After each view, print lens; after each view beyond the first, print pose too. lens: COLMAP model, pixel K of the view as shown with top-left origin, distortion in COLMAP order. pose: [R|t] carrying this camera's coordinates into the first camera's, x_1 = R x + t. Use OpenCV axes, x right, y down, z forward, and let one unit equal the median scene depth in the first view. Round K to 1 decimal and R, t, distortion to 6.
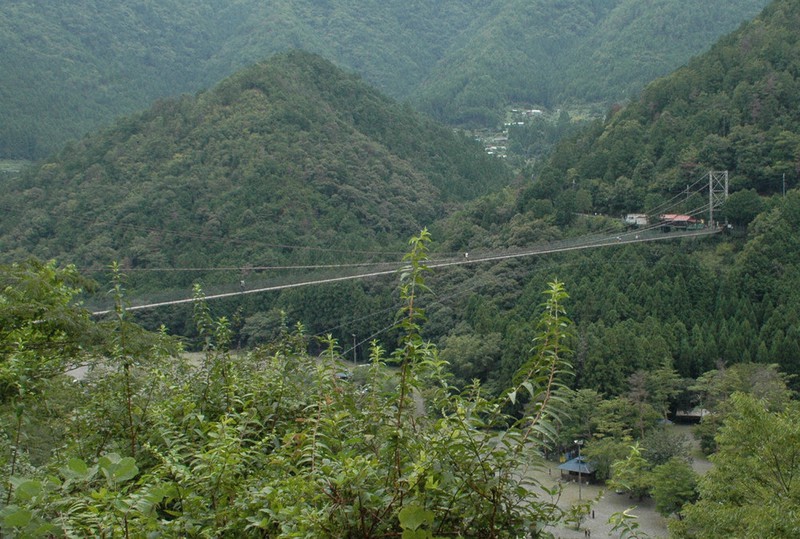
lens RADIAL K [[1122.3, 0, 405.1], [0, 1122.3, 270.8], [0, 0, 1]] dist [-0.097498, 0.000000]
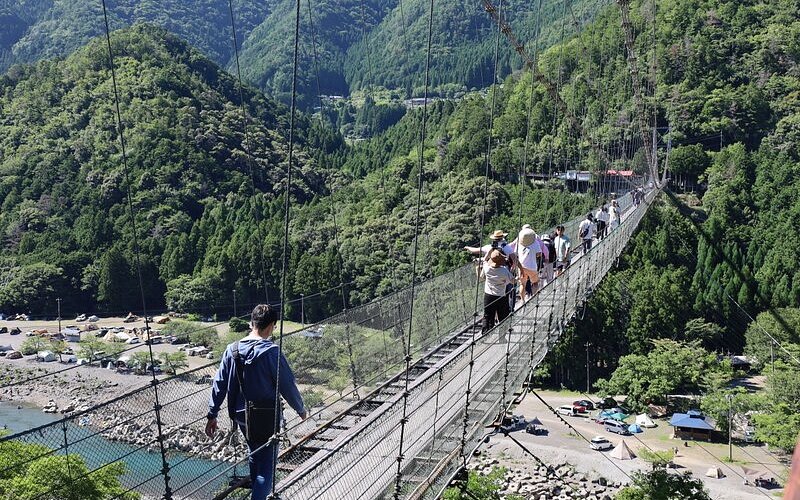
lens RADIAL K [[951.0, 0, 383.7], [0, 951.0, 267.1], [0, 0, 1]] dist [0.028602, 0.000000]
pose [[0.975206, -0.019713, 0.220417, -0.115006], [0.014646, 0.999590, 0.024603, 0.010486], [-0.220812, -0.020764, 0.975095, 0.126929]]
